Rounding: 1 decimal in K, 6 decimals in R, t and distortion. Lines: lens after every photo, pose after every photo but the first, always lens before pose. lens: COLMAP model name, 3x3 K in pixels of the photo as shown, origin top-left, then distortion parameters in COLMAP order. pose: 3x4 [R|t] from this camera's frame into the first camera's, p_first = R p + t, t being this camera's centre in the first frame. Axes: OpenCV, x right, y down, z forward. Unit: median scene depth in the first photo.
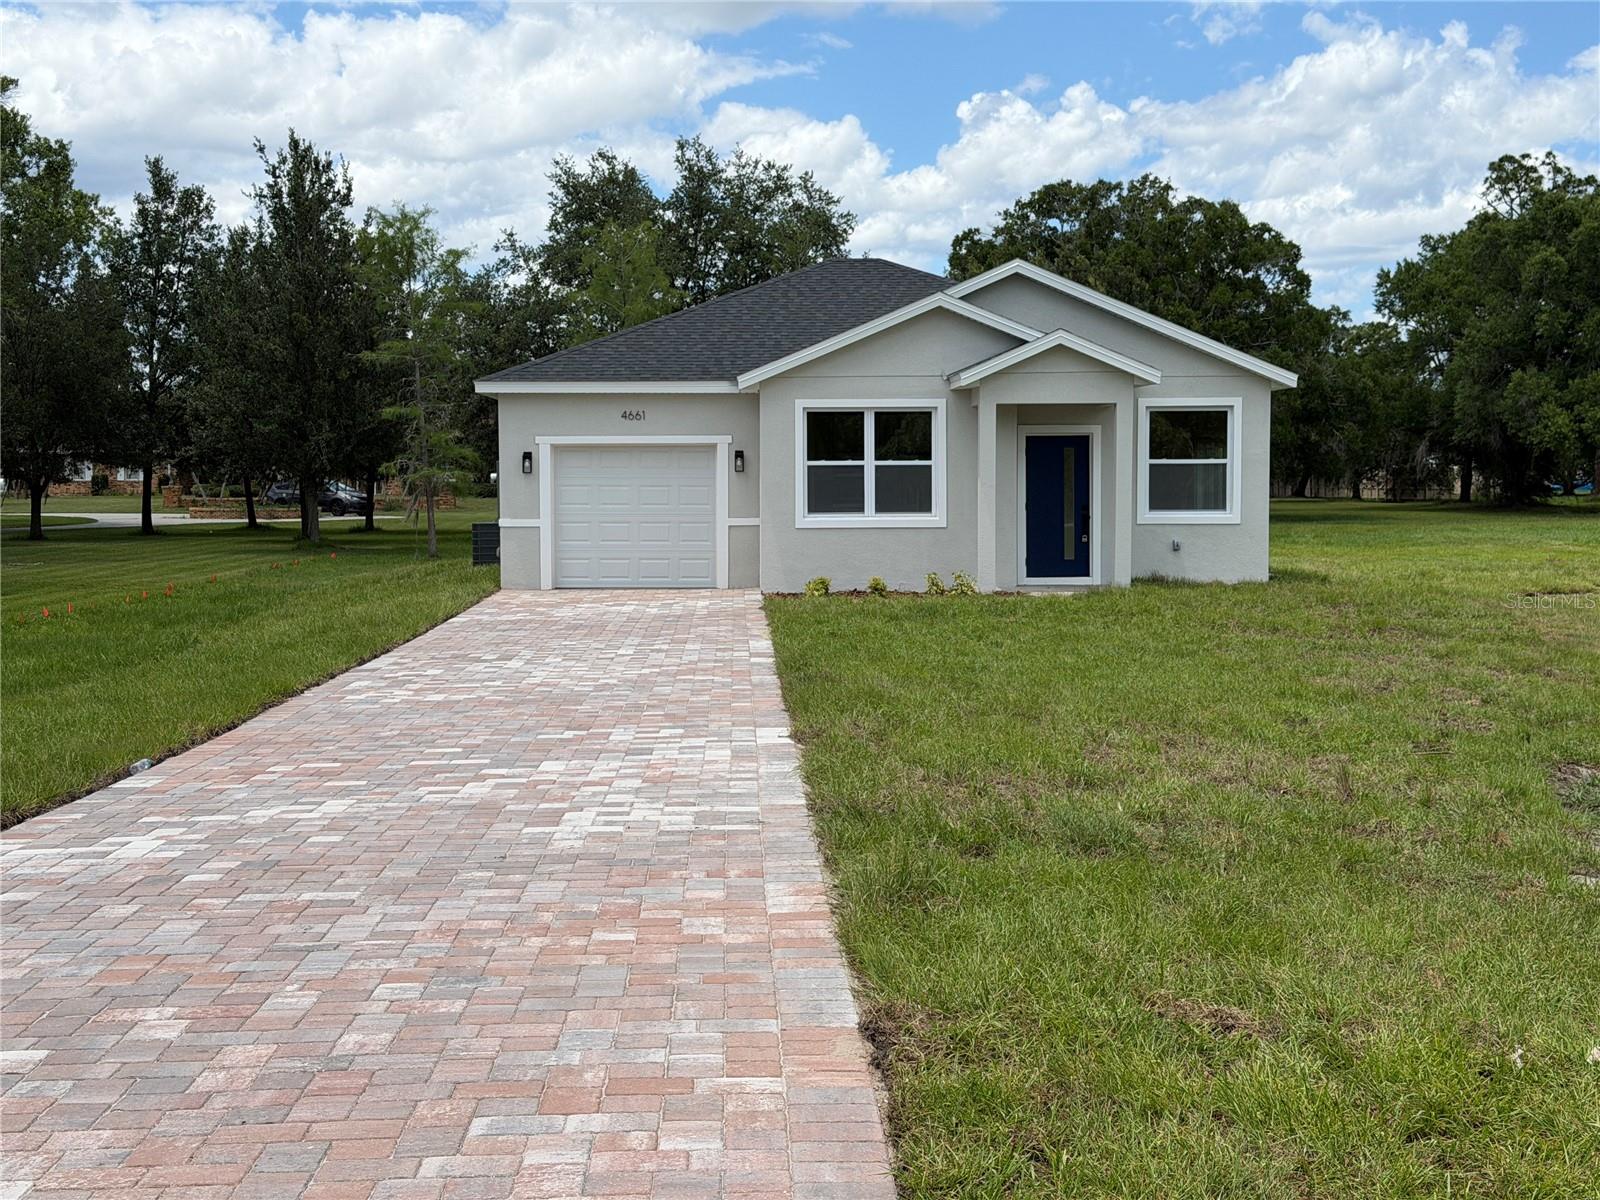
lens RADIAL K [[2244.4, 0, 803.6], [0, 2244.4, 608.6], [0, 0, 1]] dist [0.072922, 0.000000]
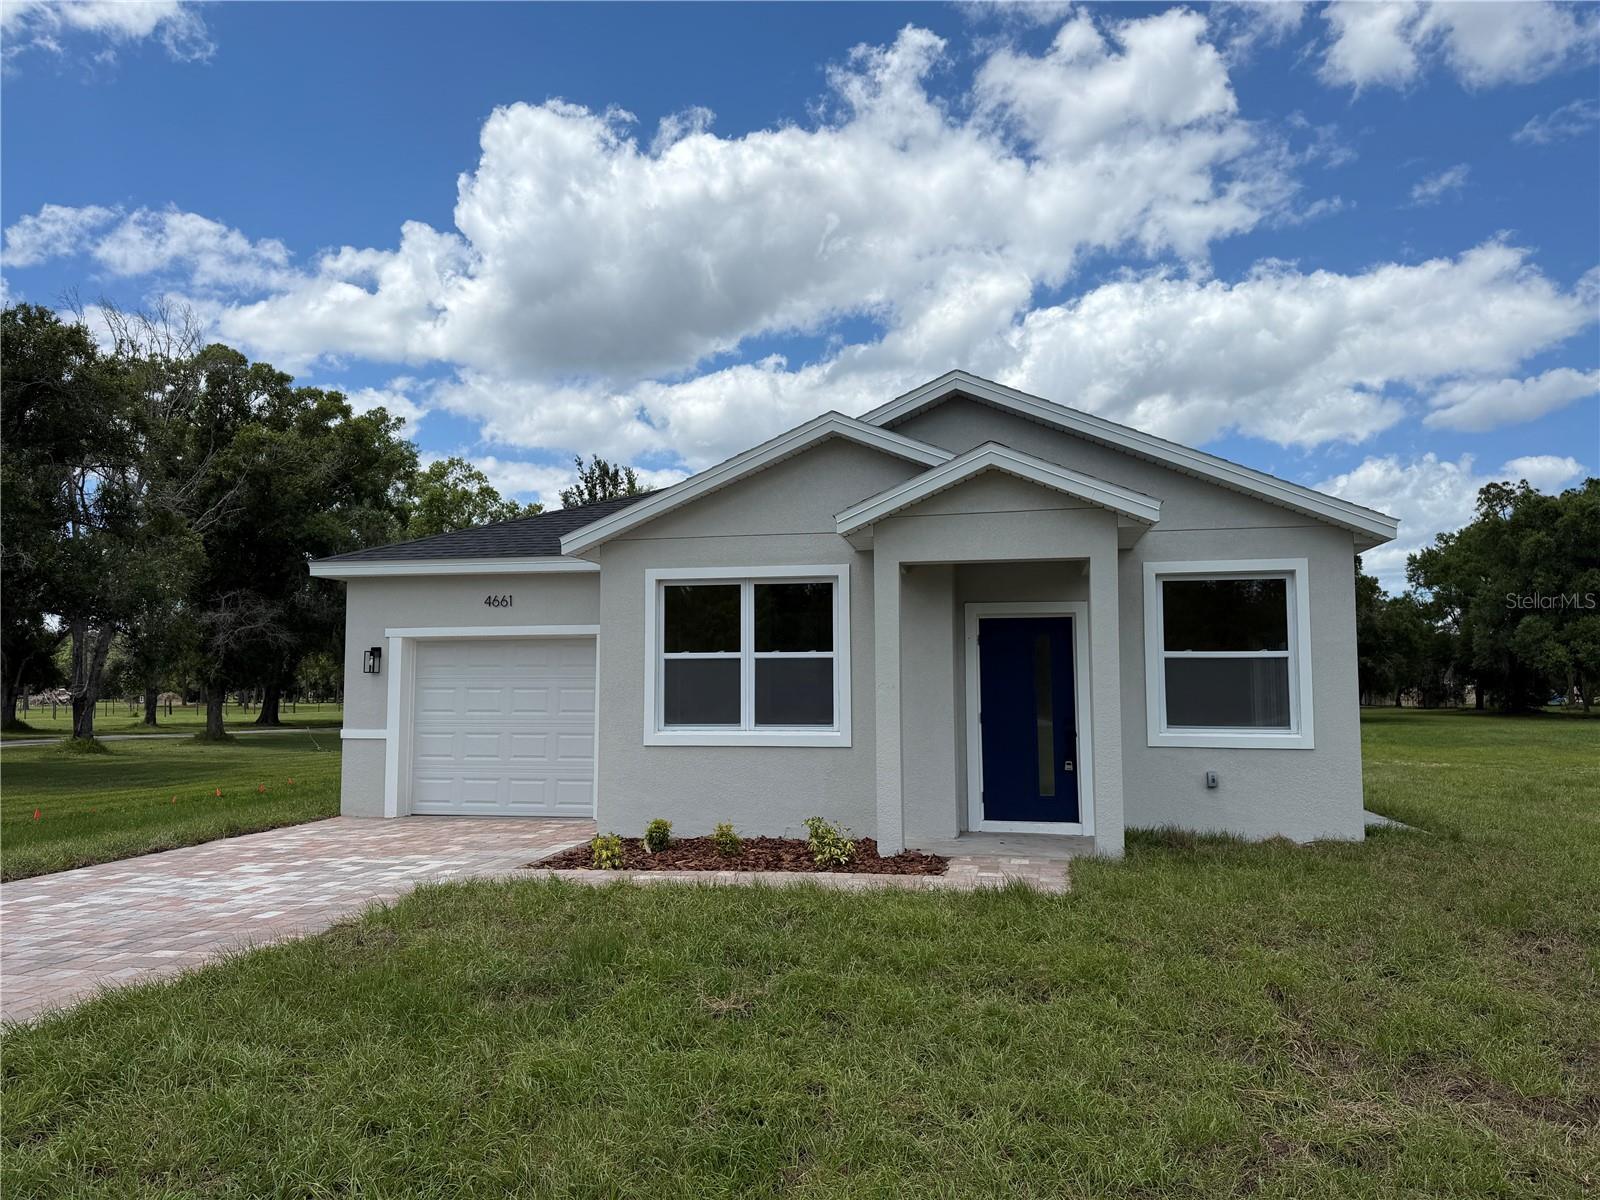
lens RADIAL K [[1117.5, 0, 786.0], [0, 1117.5, 586.7], [0, 0, 1]] dist [0.039470, -0.048585]
pose [[0.969333, -0.019957, -0.244940, 0.124994], [-0.017356, 0.988649, -0.149238, -0.032352], [0.245138, 0.148913, 0.957983, 0.635975]]
